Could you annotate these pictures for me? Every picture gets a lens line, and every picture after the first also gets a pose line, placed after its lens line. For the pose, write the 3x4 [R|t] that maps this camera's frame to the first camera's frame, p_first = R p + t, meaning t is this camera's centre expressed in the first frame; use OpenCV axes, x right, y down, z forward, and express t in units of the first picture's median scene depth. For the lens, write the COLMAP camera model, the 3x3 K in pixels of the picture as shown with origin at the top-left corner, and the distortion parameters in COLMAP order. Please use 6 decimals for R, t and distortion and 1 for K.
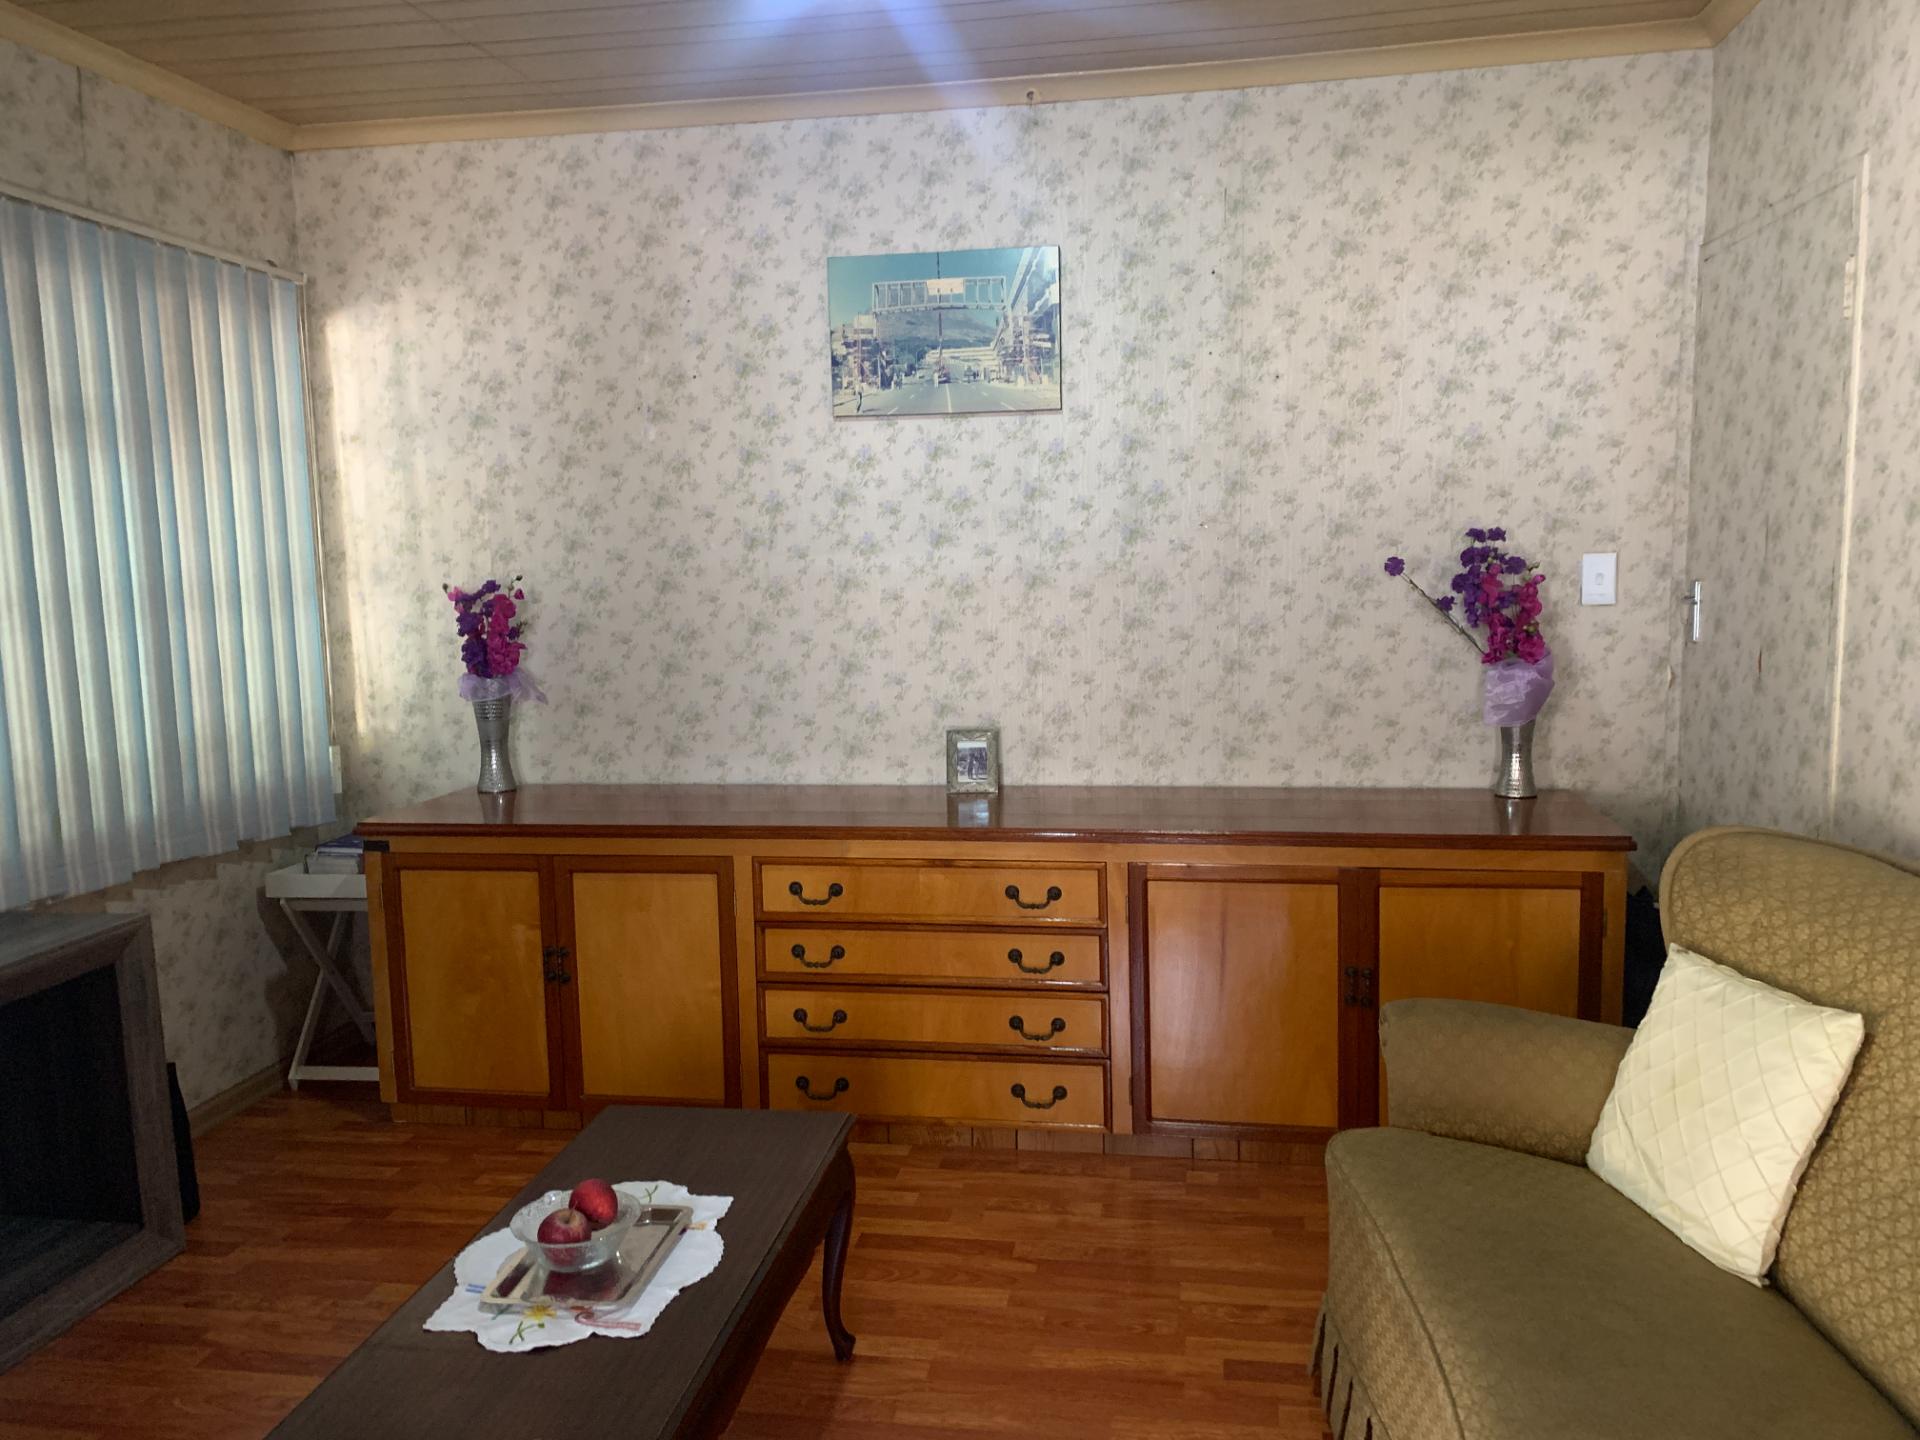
lens RADIAL K [[1452.0, 0, 962.1], [0, 1452.0, 730.4], [0, 0, 1]] dist [0.067807, -0.089039]
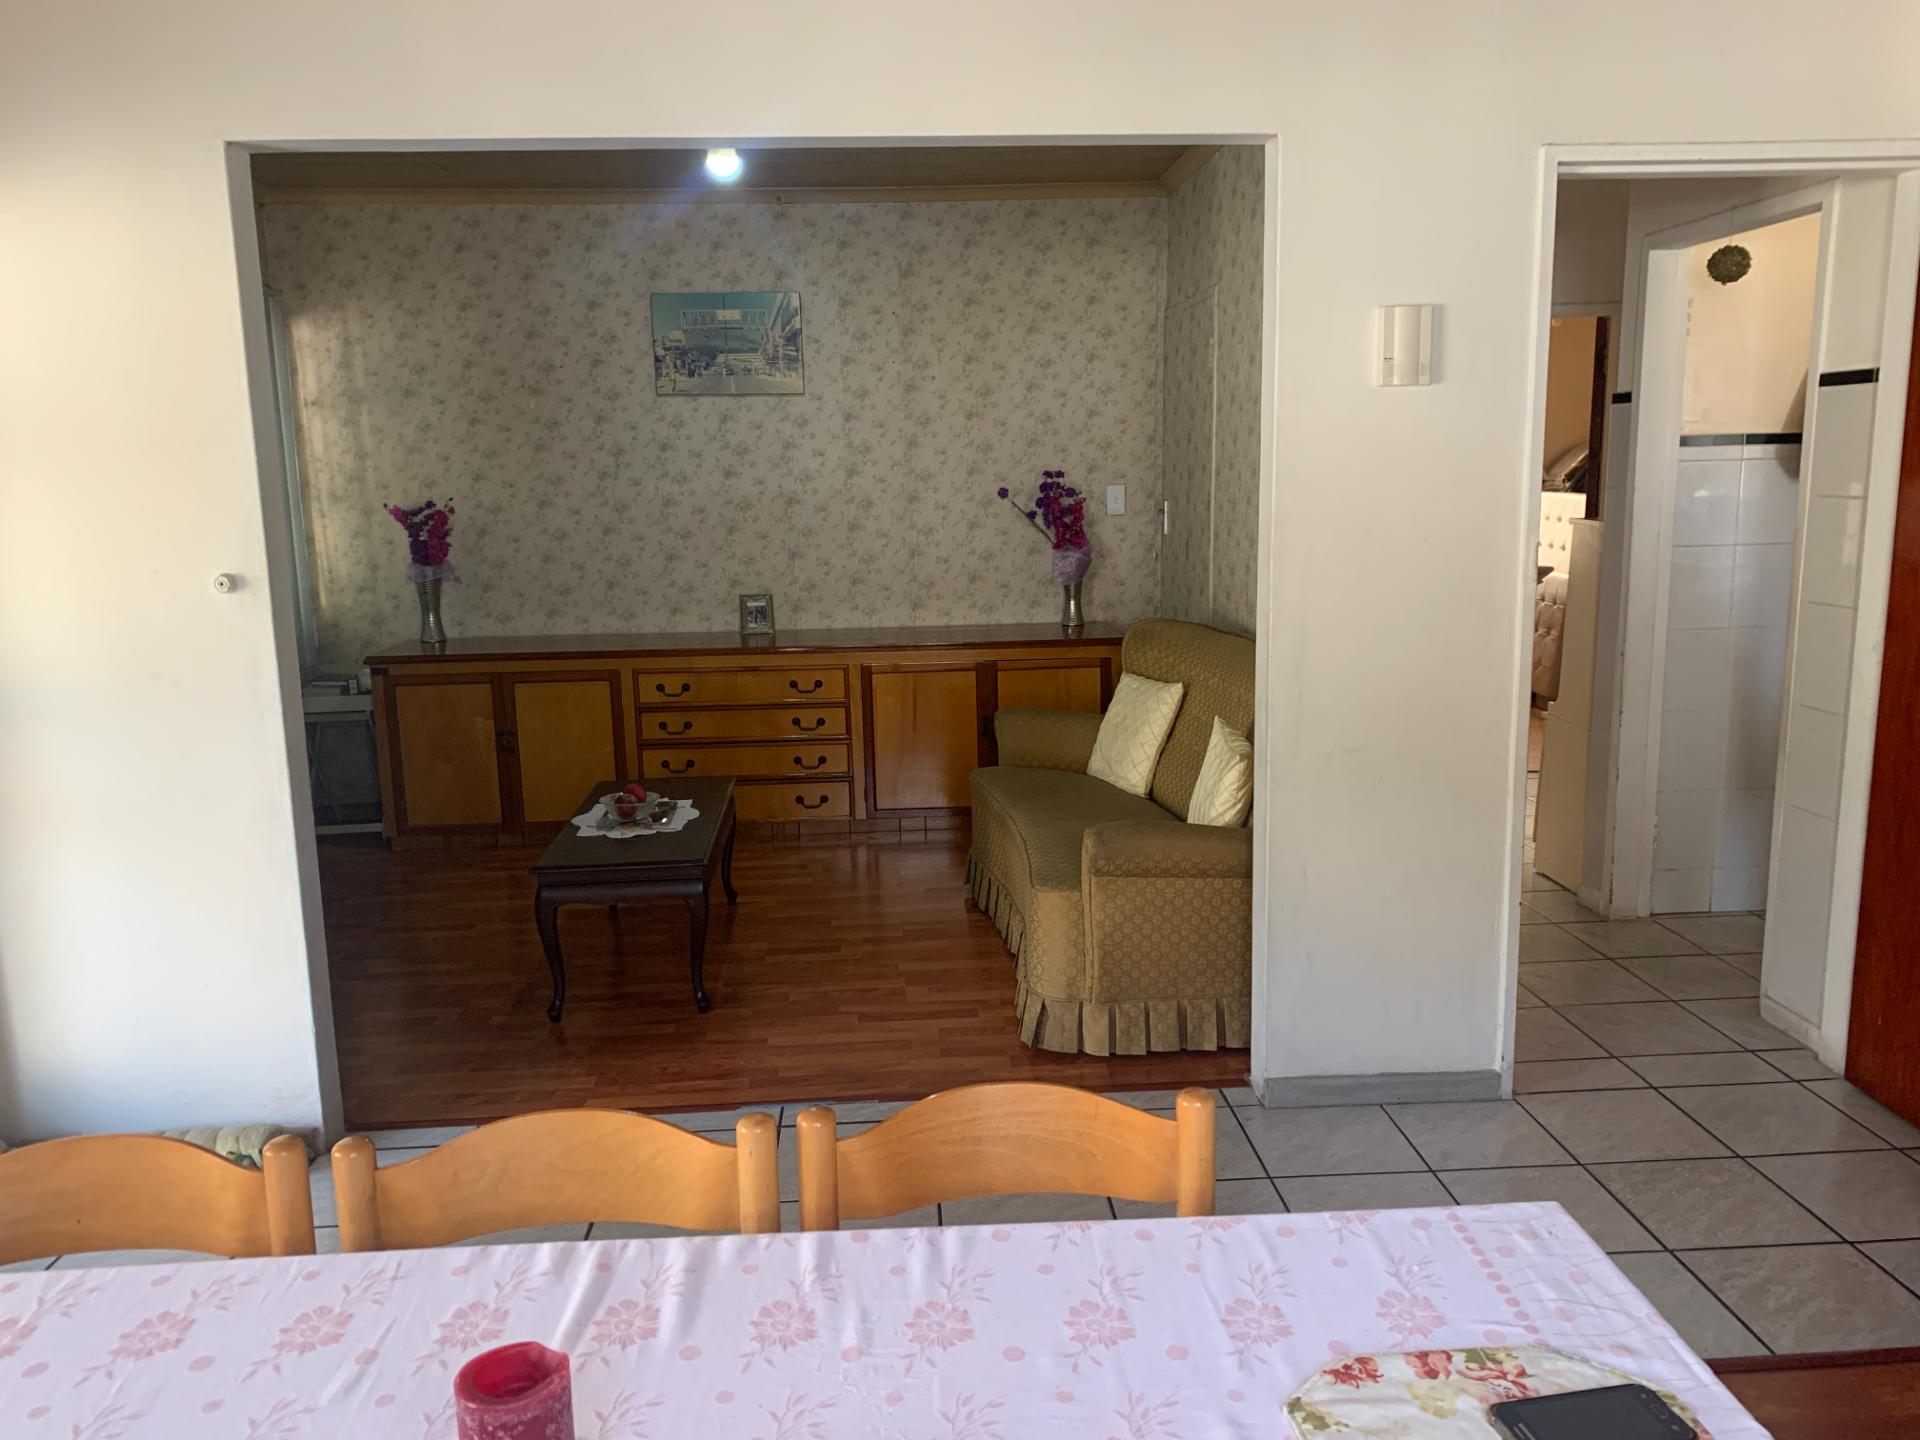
lens RADIAL K [[1452.0, 0, 972.2], [0, 1452.0, 733.3], [0, 0, 1]] dist [0.067807, -0.089039]
pose [[0.971487, -0.039921, 0.233707, -0.148691], [0.027294, 0.998000, 0.057016, 0.070667], [-0.235516, -0.049011, 0.970634, -0.654479]]
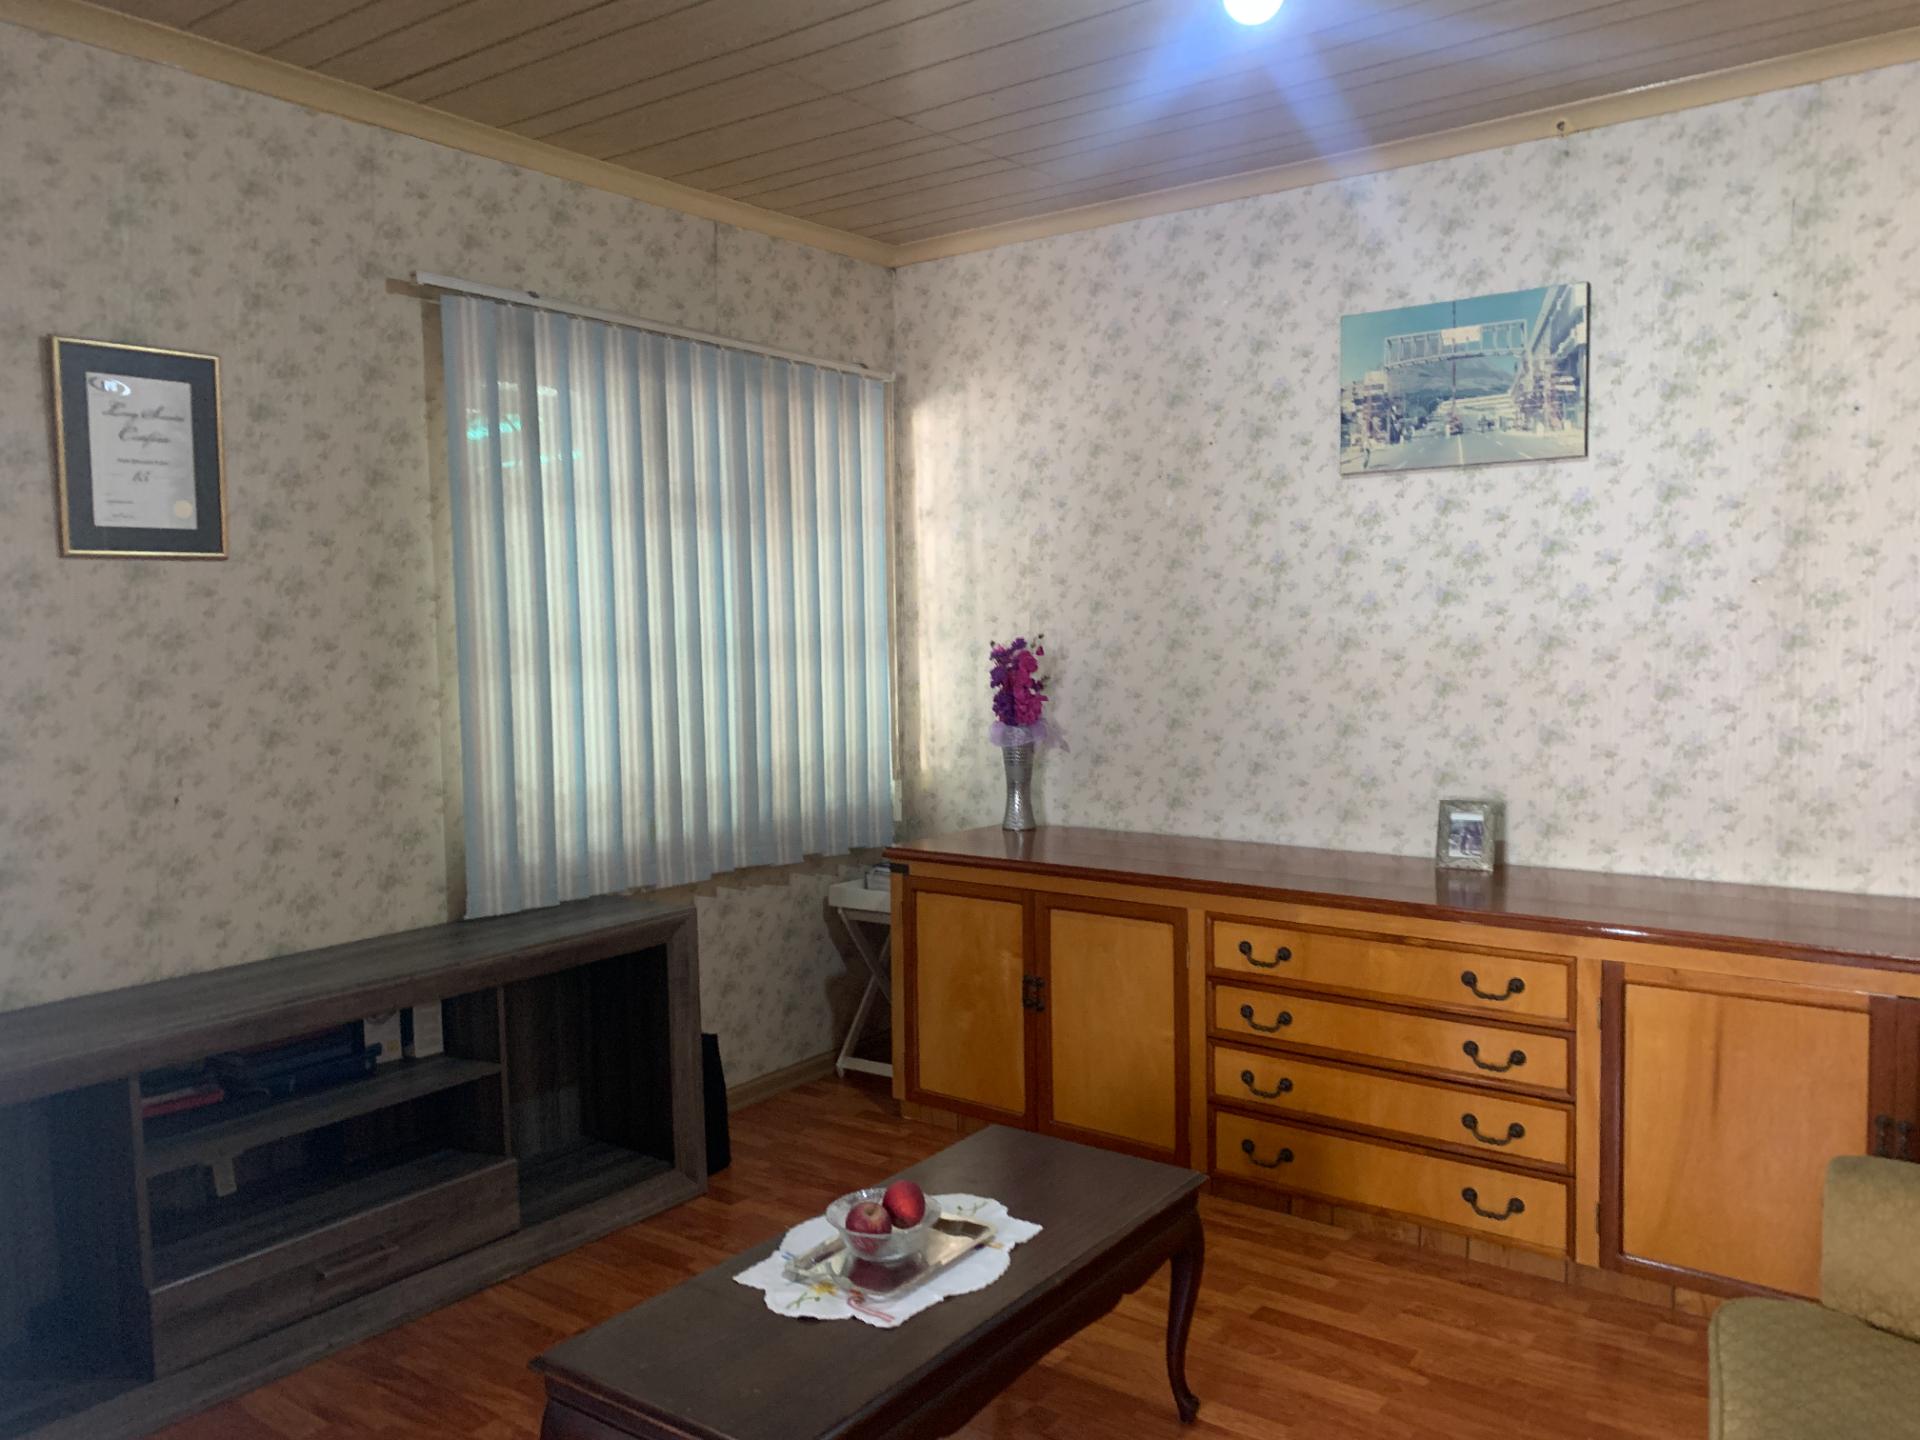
lens RADIAL K [[1452.0, 0, 985.1], [0, 1452.0, 730.5], [0, 0, 1]] dist [0.067807, -0.089039]
pose [[0.891187, 0.041286, -0.451753, 0.159591], [-0.059231, 0.997915, -0.025646, -0.003332], [0.449752, 0.049613, 0.891775, 0.019836]]
